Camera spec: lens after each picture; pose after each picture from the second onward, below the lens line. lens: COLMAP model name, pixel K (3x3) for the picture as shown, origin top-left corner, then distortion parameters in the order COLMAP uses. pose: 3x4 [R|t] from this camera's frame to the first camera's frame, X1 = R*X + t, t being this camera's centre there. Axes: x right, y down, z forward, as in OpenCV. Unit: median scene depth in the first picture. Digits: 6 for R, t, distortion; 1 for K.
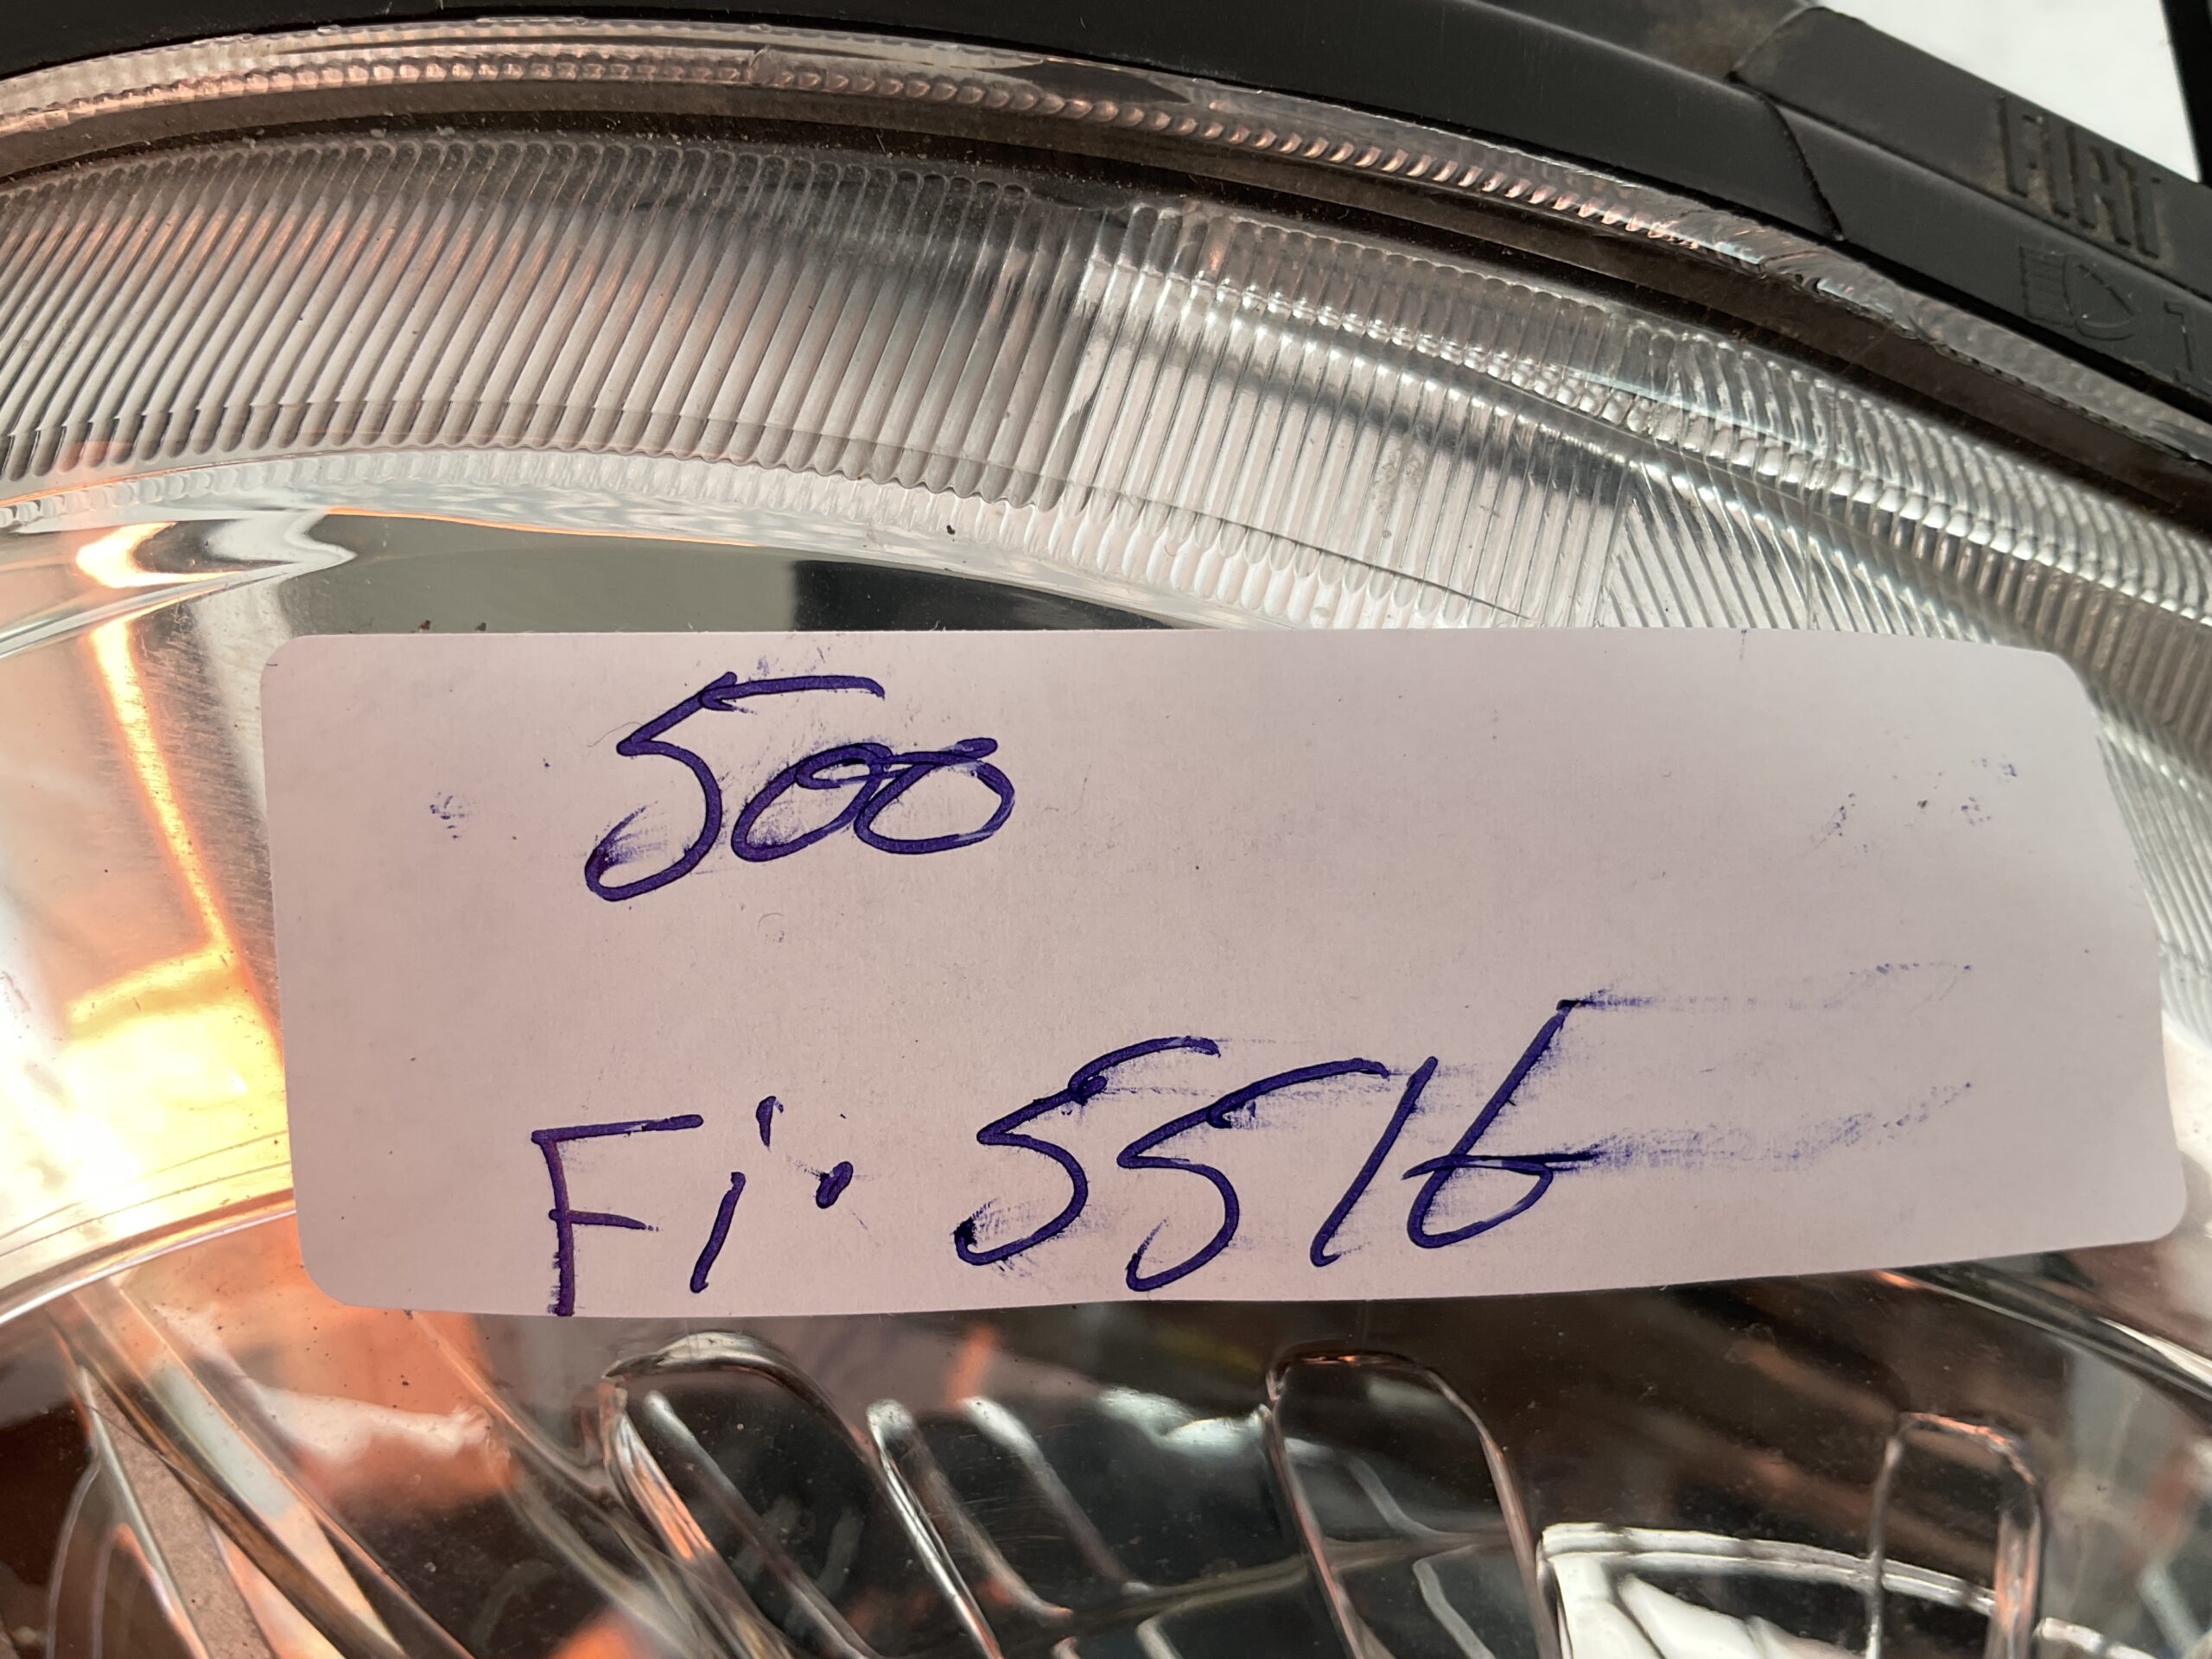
lens RADIAL K [[1880.7, 0, 1106.0], [0, 1880.7, 829.5], [0, 0, 1]] dist [-0.007721, -0.009611]
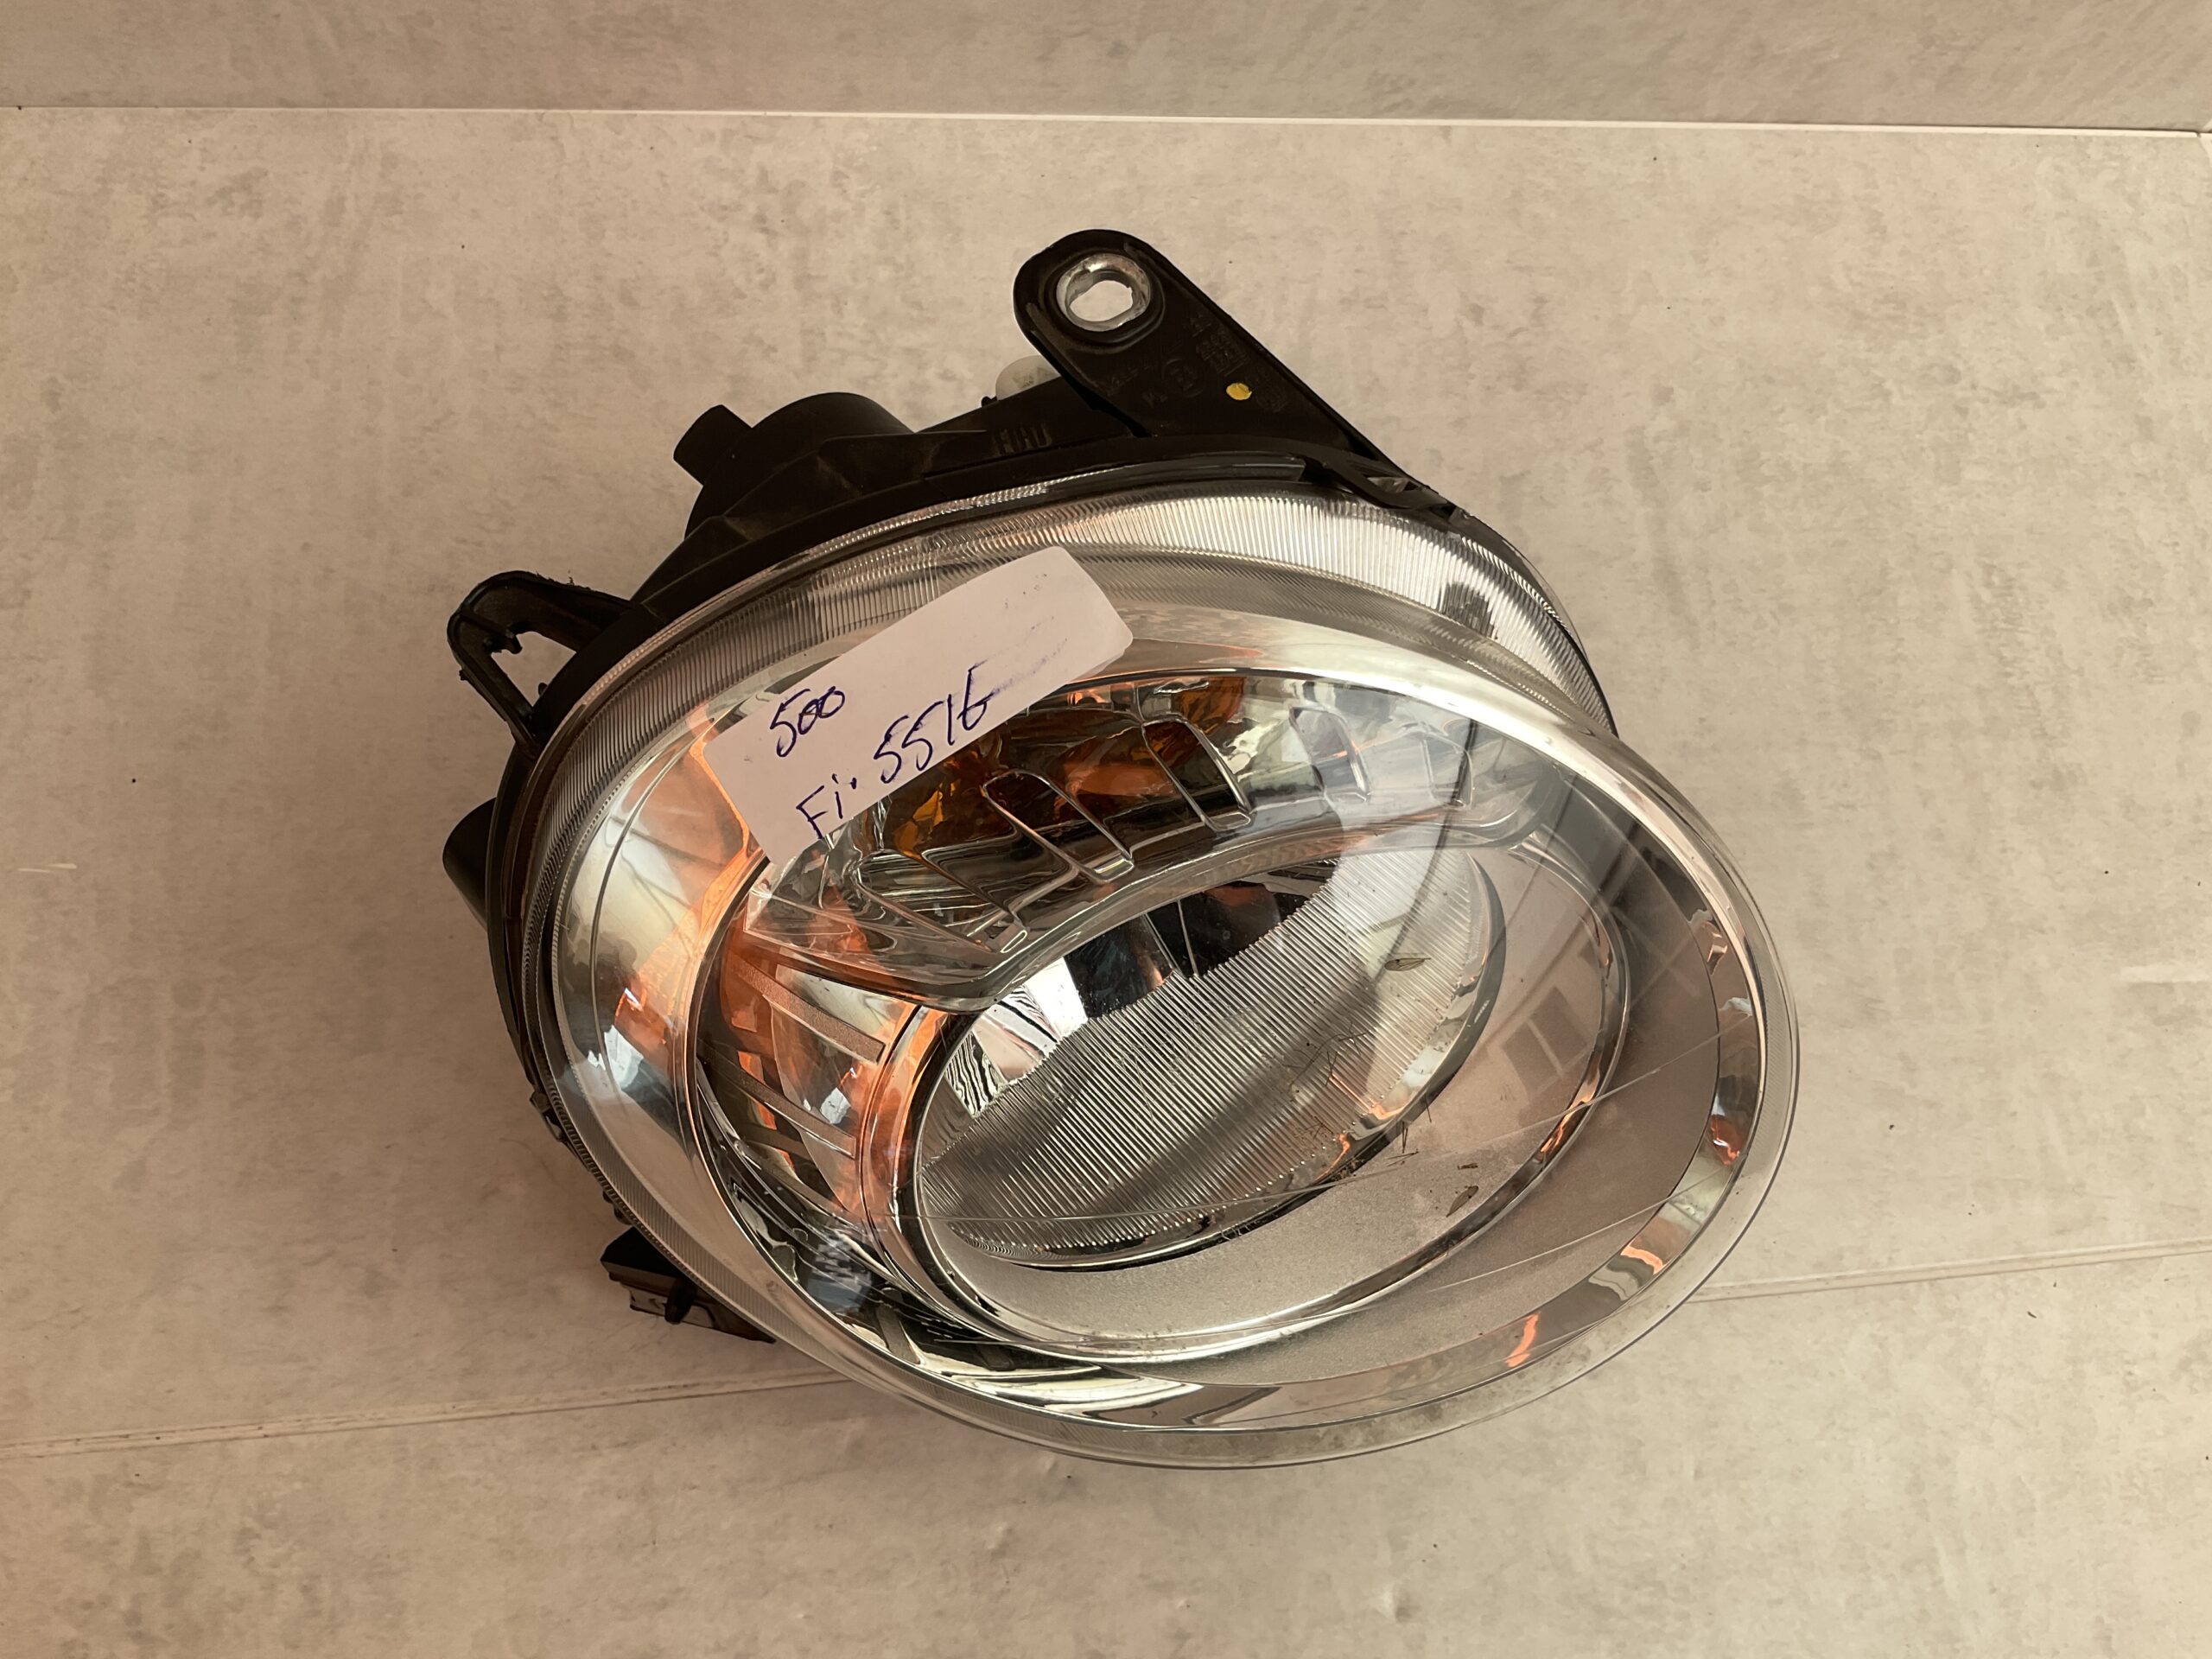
lens RADIAL K [[1875.8, 0, 1106.0], [0, 1875.8, 829.5], [0, 0, 1]] dist [0.104416, -0.229332]
pose [[0.839634, -0.533326, -0.102848, 0.809197], [0.512157, 0.840448, -0.177036, 1.442137], [0.180856, 0.095971, 0.978816, -3.492776]]
